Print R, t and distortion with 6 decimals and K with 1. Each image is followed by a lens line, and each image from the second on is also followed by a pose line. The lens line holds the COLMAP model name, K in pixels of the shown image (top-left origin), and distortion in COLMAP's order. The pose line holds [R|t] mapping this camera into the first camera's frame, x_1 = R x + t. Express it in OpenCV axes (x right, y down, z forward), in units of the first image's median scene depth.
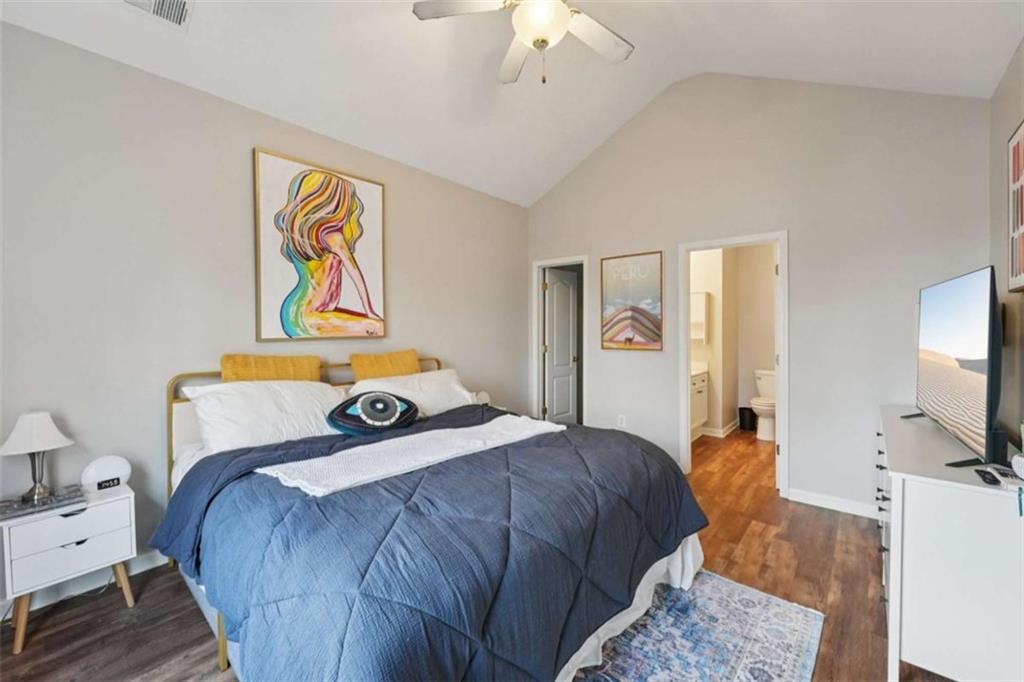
lens RADIAL K [[415.1, 0, 504.2], [0, 415.1, 333.5], [0, 0, 1]] dist [0.000068, 0.000136]
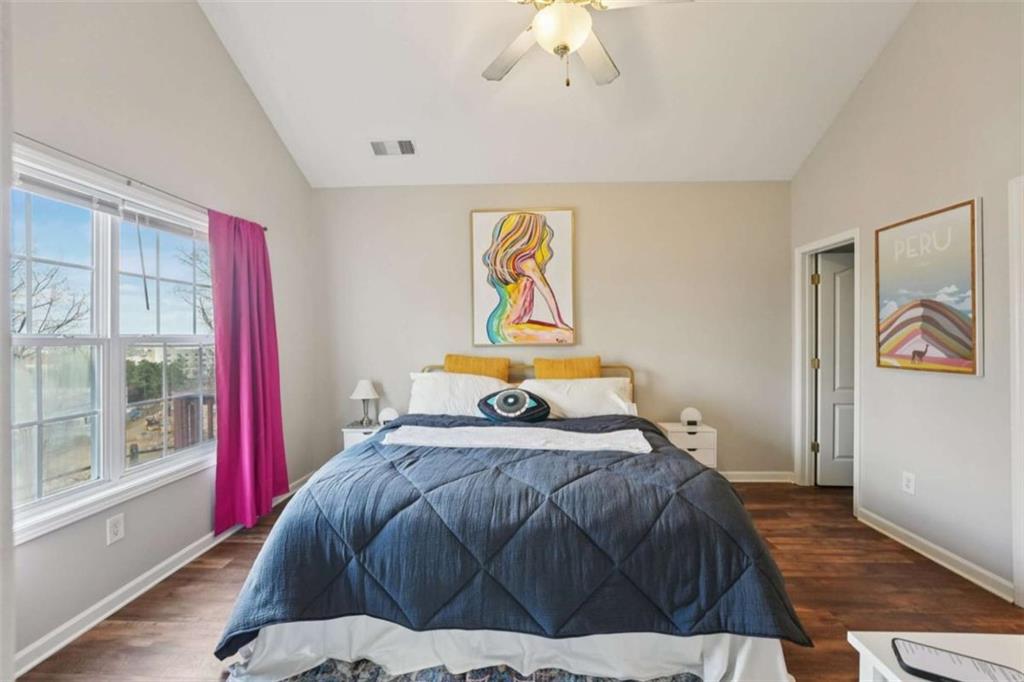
lens RADIAL K [[412.0, 0, 512.0], [0, 412.0, 341.0], [0, 0, 1]] dist [-0.010307, -0.000061]
pose [[0.625408, 0.006718, -0.780269, 0.523471], [-0.004957, 0.999977, 0.004636, -0.005317], [0.780282, 0.000968, 0.625427, 0.195458]]
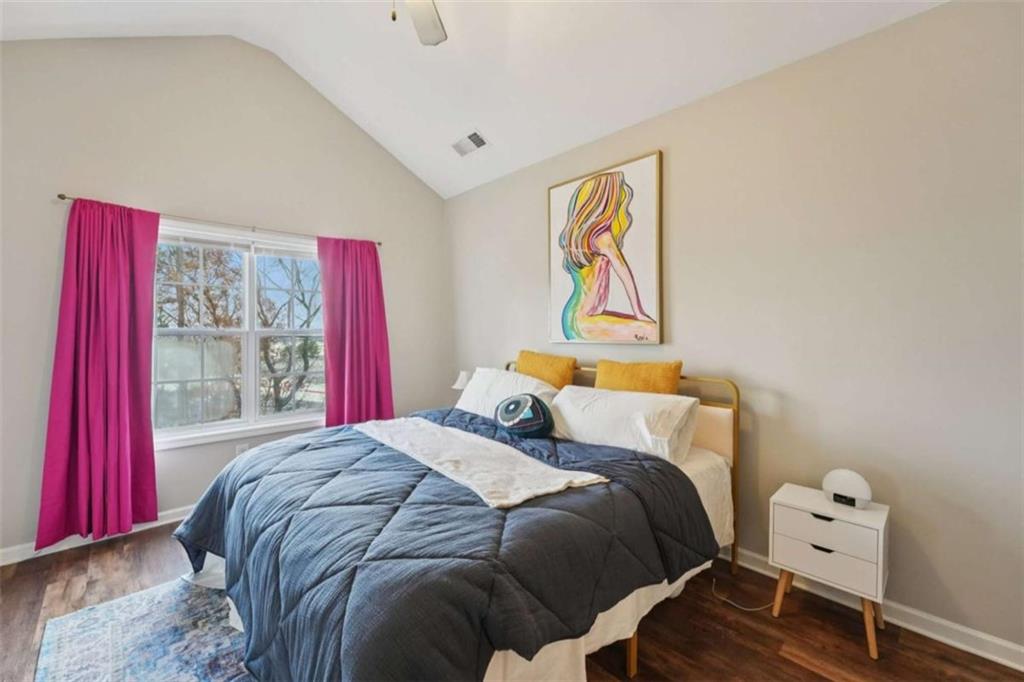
lens RADIAL K [[417.0, 0, 510.0], [0, 417.0, 338.1], [0, 0, 1]] dist [0.000750, -0.000028]
pose [[-0.094843, 0.020290, -0.995285, 0.592171], [-0.011581, 0.999702, 0.021484, -0.016412], [0.995425, 0.013564, -0.094580, 0.880186]]
